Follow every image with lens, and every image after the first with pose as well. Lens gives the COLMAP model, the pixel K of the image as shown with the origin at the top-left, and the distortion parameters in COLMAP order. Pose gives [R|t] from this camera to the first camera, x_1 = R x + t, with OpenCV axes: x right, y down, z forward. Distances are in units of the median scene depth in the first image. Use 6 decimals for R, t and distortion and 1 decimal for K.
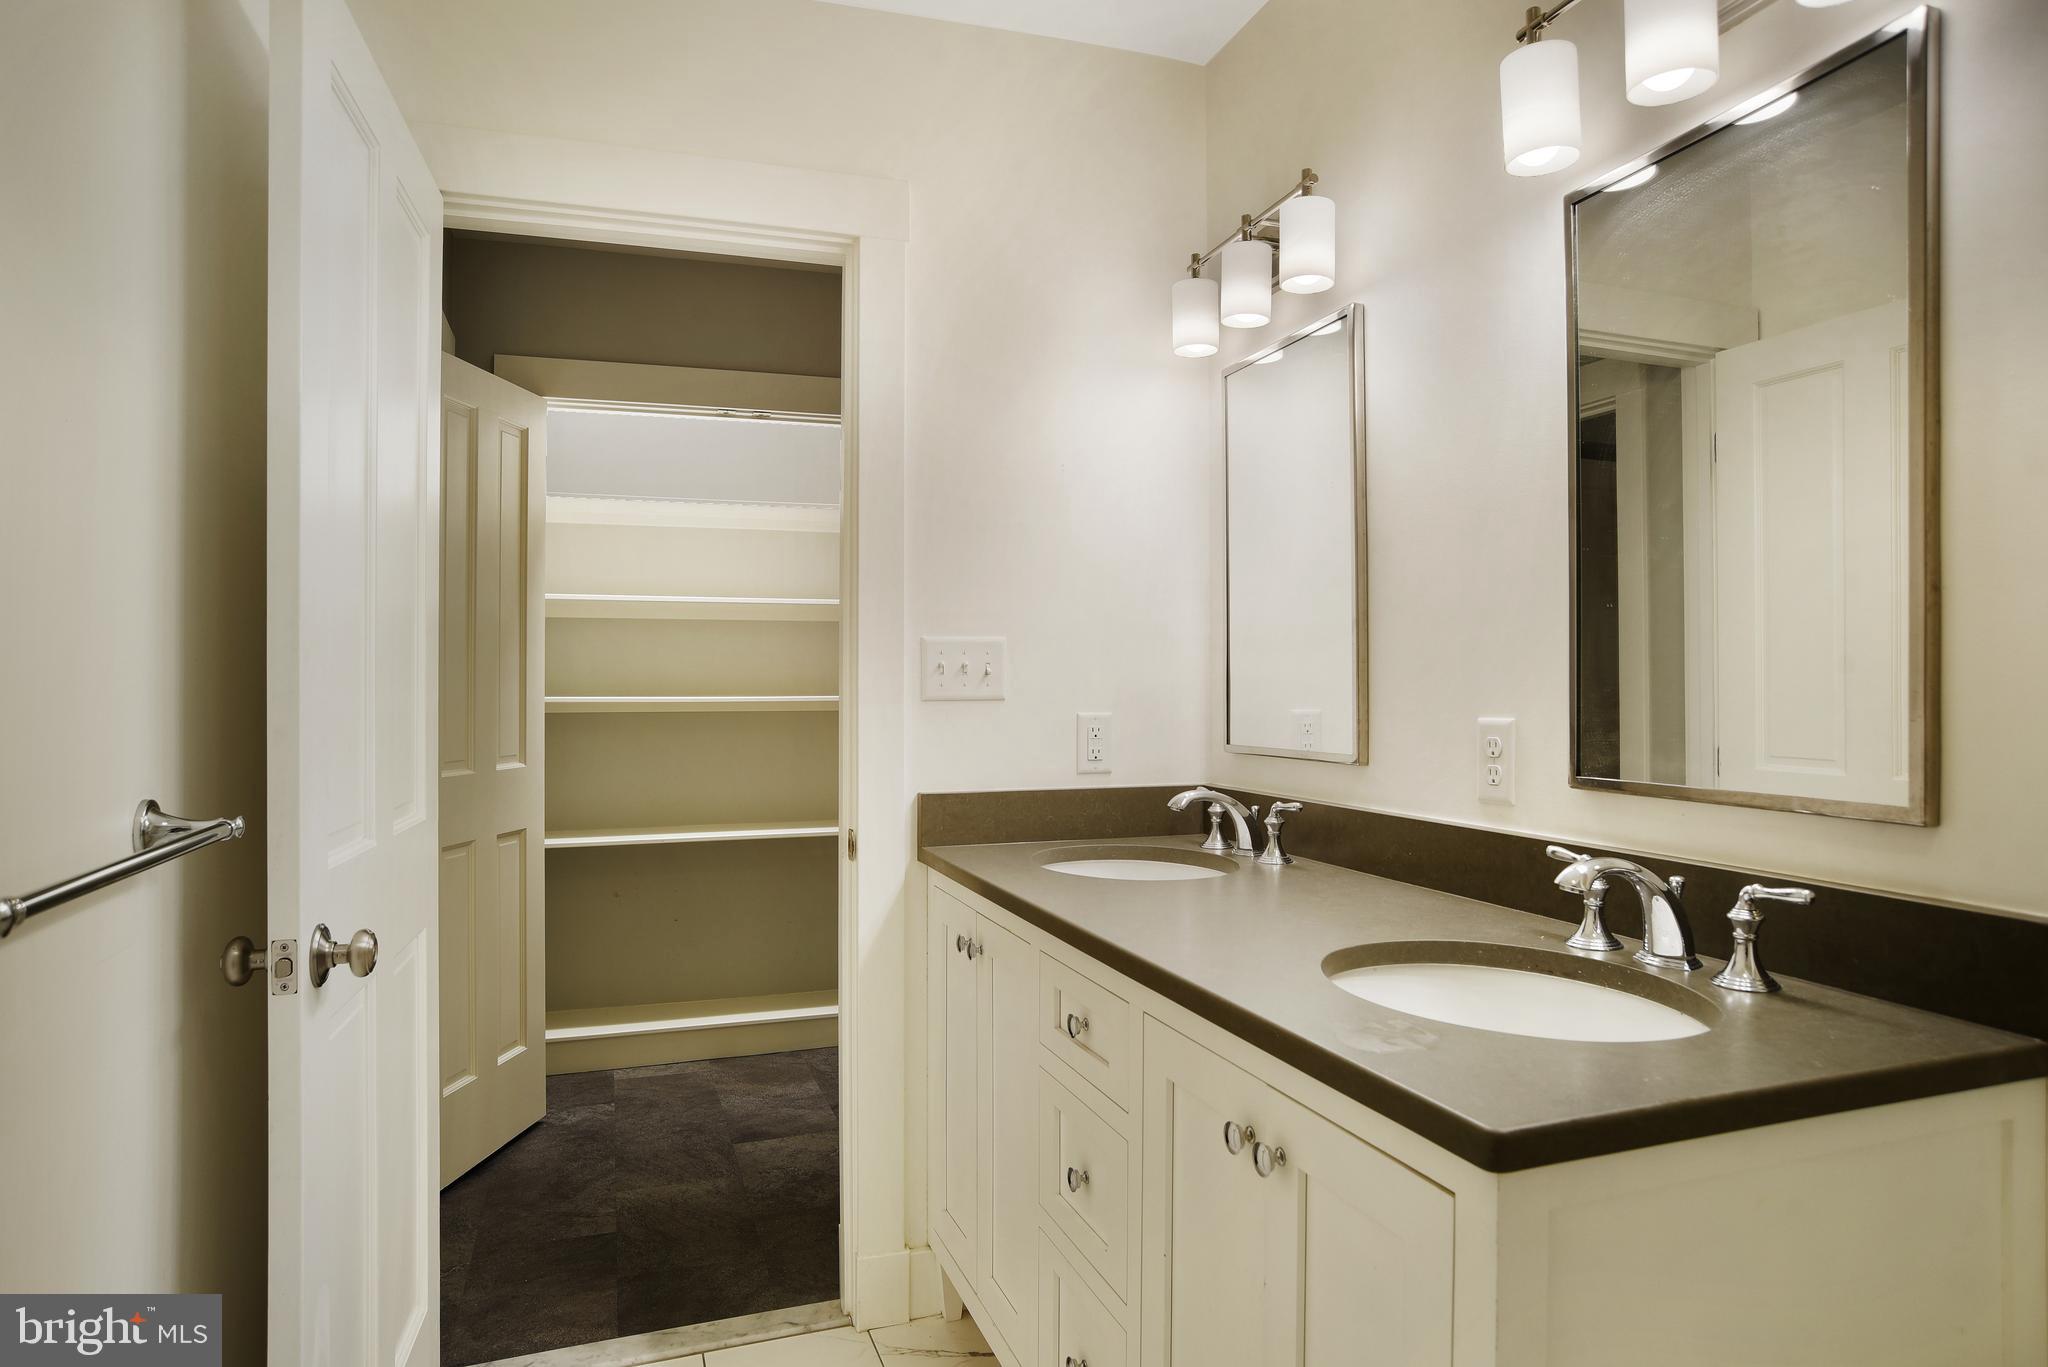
lens RADIAL K [[1242.2, 0, 1024.0], [0, 1242.2, 683.5], [0, 0, 1]] dist [0.019460, 0.001646]
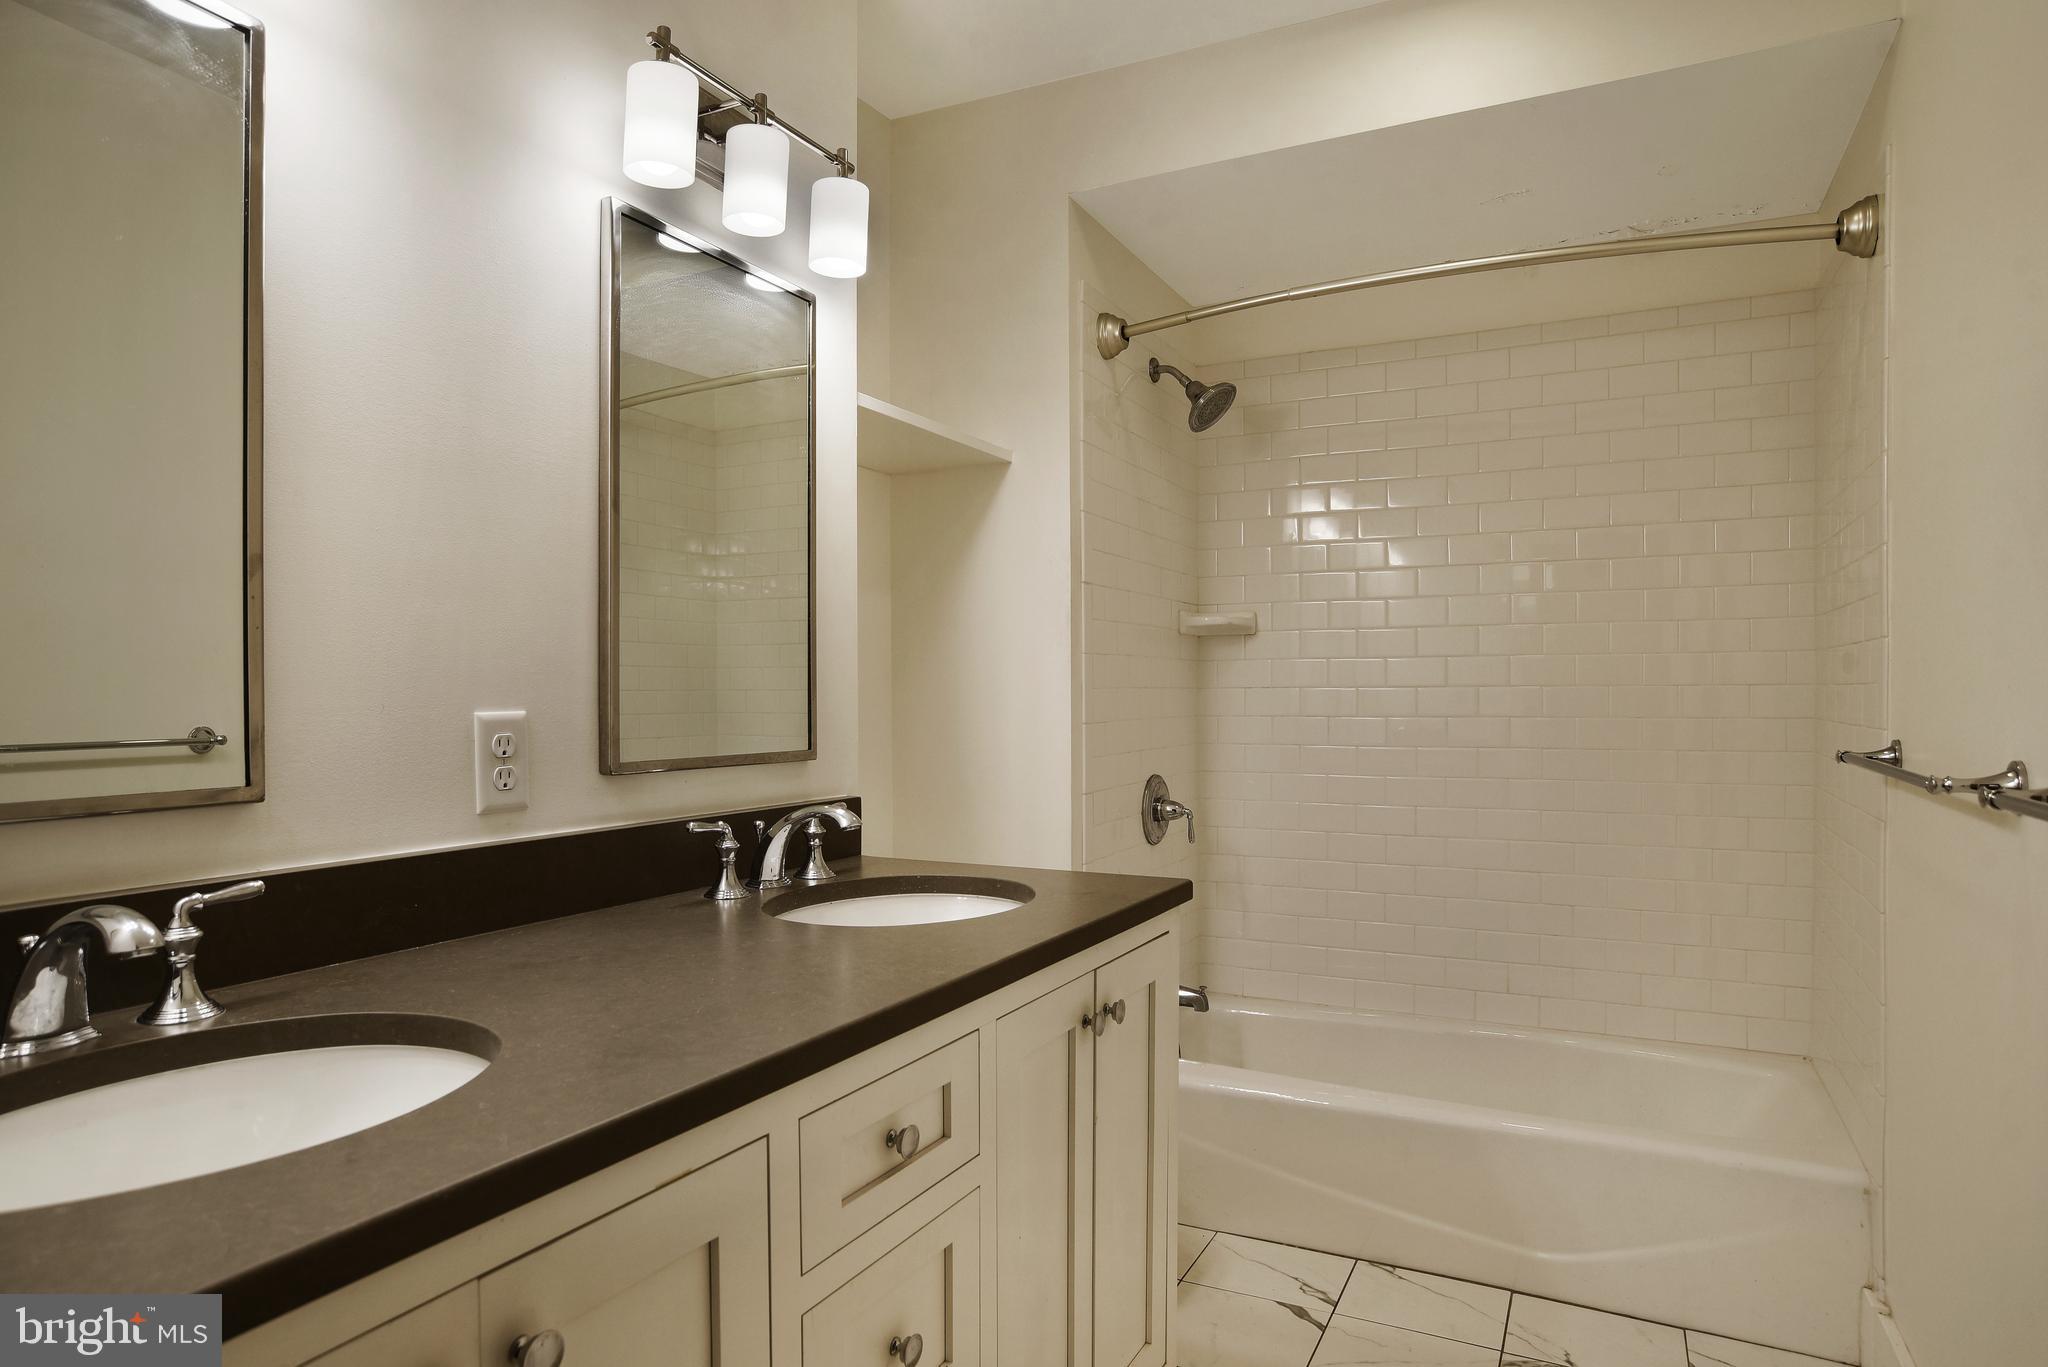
lens RADIAL K [[1242.2, 0, 1024.0], [0, 1242.2, 683.5], [0, 0, 1]] dist [0.019460, 0.001646]
pose [[-0.707224, -0.019163, 0.706730, -0.487430], [-0.030287, 0.999536, -0.003206, -0.000469], [-0.706341, -0.023672, -0.707476, 1.357089]]
